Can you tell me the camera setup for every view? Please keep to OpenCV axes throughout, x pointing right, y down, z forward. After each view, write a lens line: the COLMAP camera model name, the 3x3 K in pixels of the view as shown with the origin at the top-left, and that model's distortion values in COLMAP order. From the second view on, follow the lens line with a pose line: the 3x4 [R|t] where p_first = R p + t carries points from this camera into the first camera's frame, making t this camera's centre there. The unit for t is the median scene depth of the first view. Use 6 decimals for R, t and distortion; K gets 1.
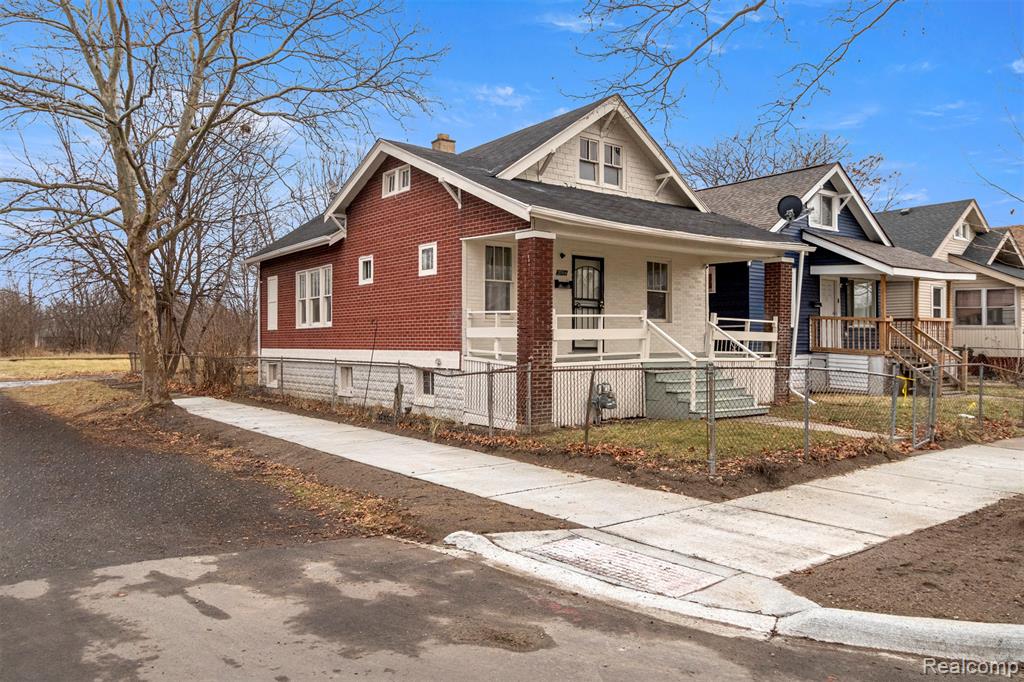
lens RADIAL K [[724.8, 0, 510.5], [0, 724.8, 345.6], [0, 0, 1]] dist [0.000920, 0.000152]
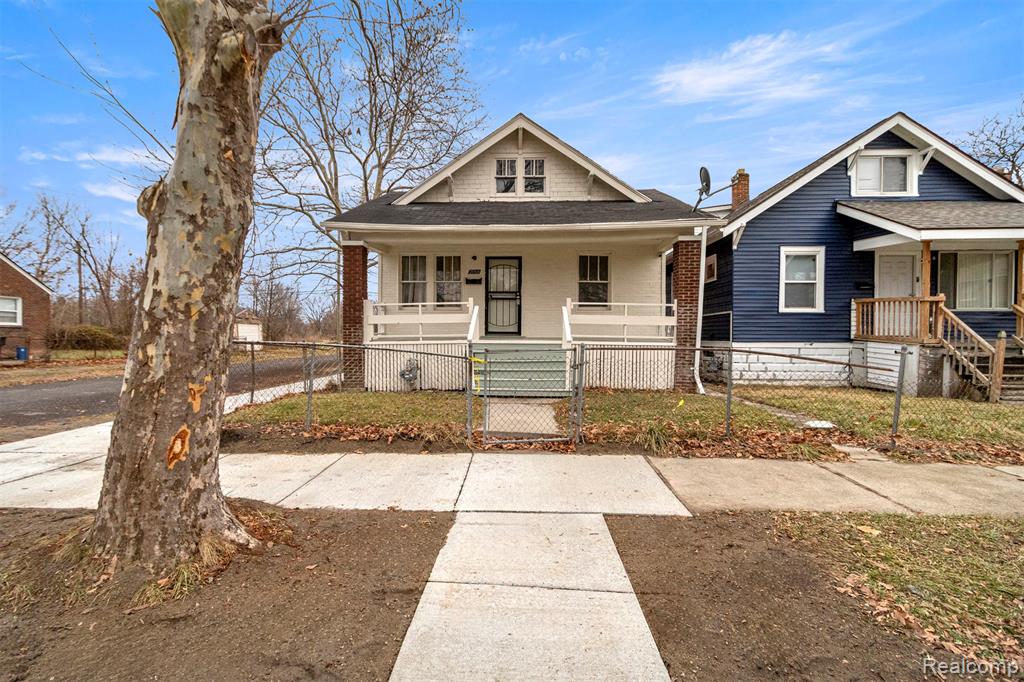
lens RADIAL K [[463.4, 0, 511.7], [0, 463.4, 335.2], [0, 0, 1]] dist [0.004344, -0.000043]
pose [[0.775391, 0.003942, -0.631470, 0.584401], [-0.005968, 0.999982, -0.001086, 0.007962], [0.631454, 0.004611, 0.775400, 0.400001]]
